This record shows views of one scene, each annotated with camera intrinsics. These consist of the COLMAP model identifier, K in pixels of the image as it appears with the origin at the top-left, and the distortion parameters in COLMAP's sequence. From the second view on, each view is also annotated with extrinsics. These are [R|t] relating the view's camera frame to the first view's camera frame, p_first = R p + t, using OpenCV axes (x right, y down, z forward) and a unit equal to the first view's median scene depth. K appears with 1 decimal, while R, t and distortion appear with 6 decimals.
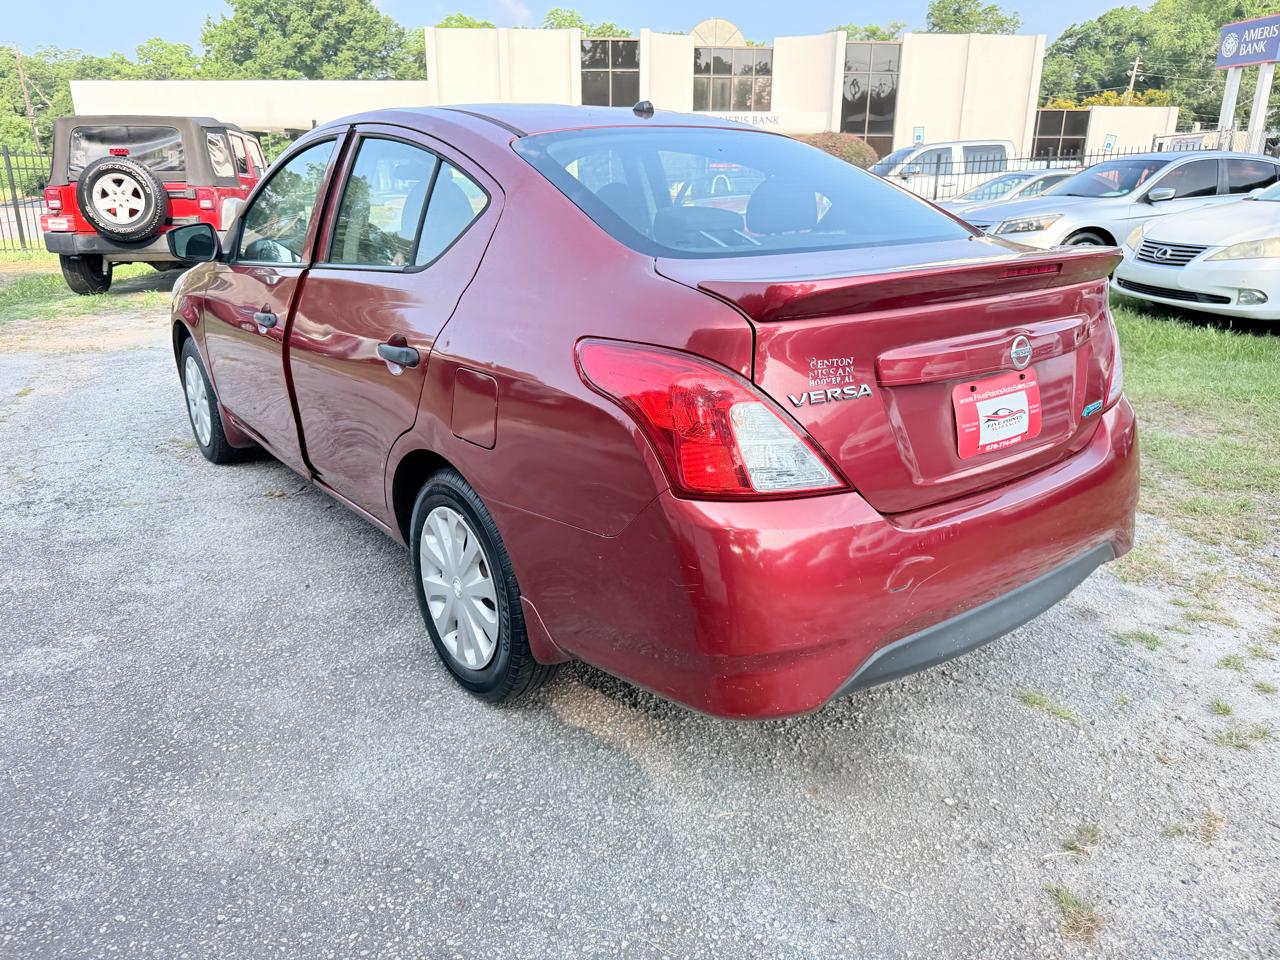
lens RADIAL K [[902.4, 0, 634.3], [0, 902.4, 473.1], [0, 0, 1]] dist [0.021479, -0.031697]
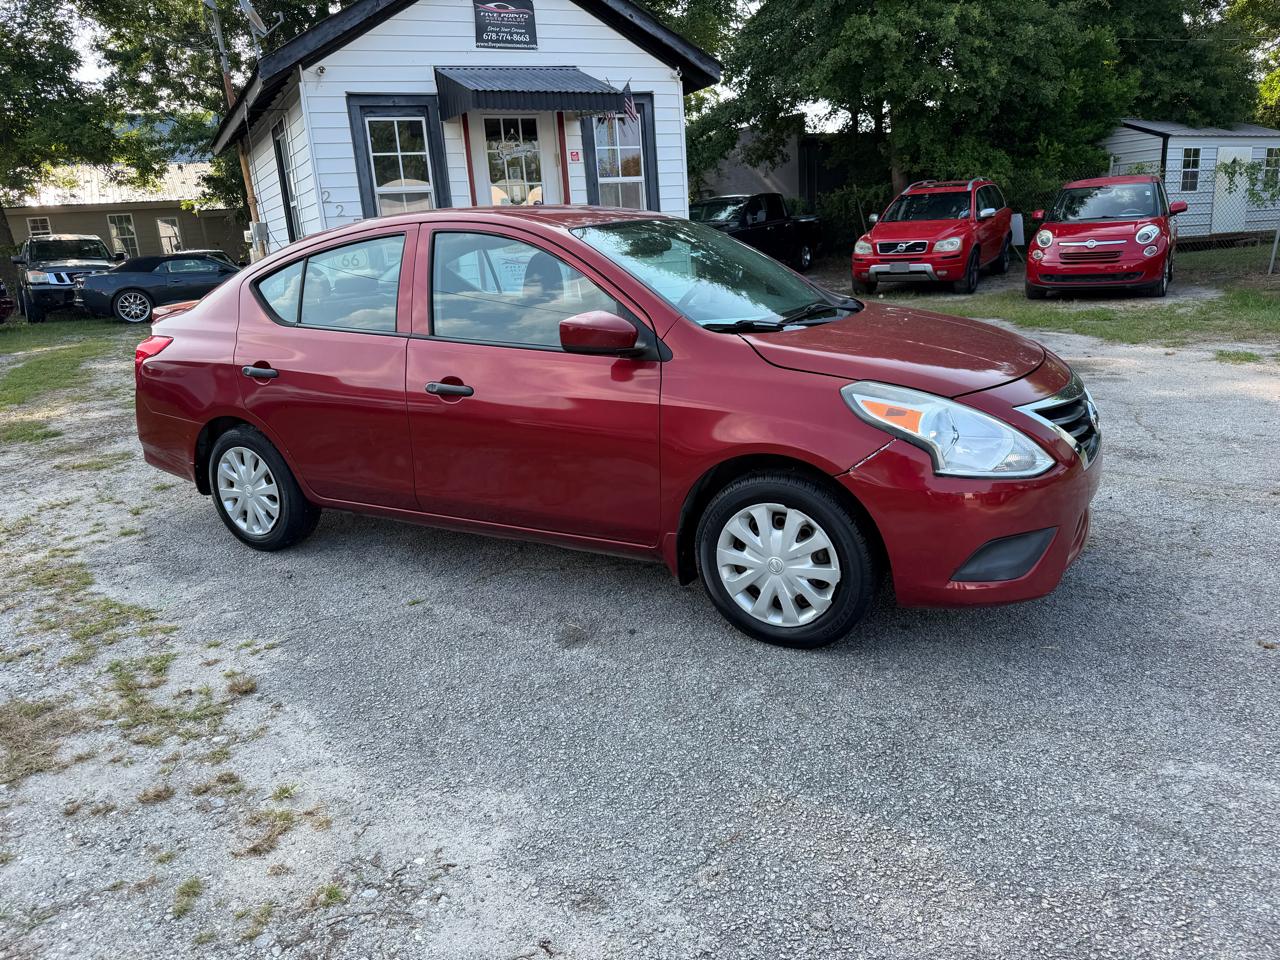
lens RADIAL K [[902.4, 0, 629.3], [0, 902.4, 478.1], [0, 0, 1]] dist [0.021479, -0.031697]
pose [[-0.921124, 0.165433, -0.352366, 0.016186], [-0.054264, 0.841792, 0.537067, -0.057129], [0.385467, 0.513826, -0.766418, 0.166788]]
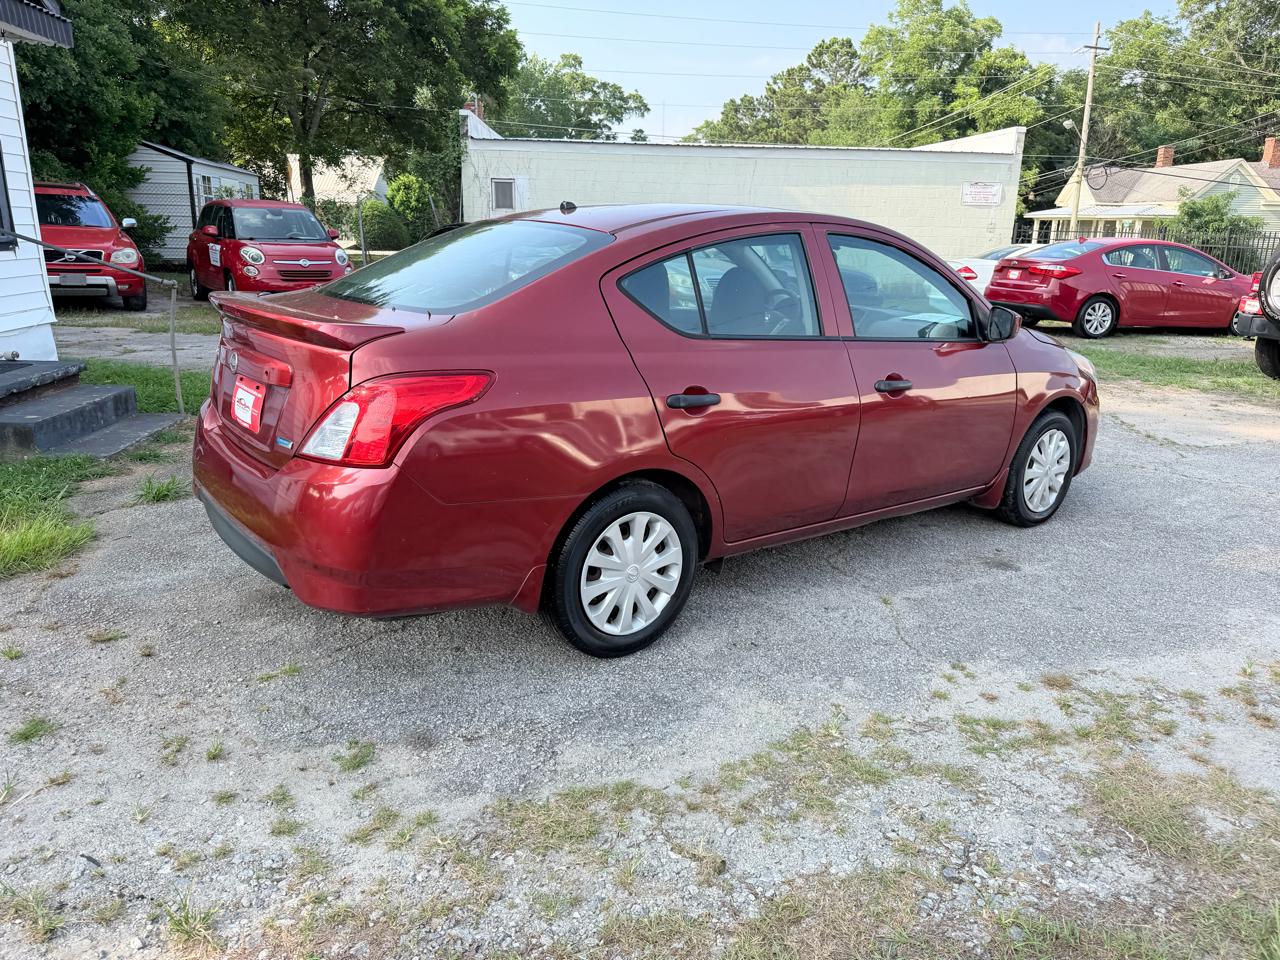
lens RADIAL K [[902.4, 0, 649.7], [0, 902.4, 475.1], [0, 0, 1]] dist [0.021479, -0.031697]
pose [[0.018653, 0.268618, -0.963066, 0.084832], [-0.347153, 0.905047, 0.245711, -0.025125], [0.937623, 0.329748, 0.110134, 0.066772]]
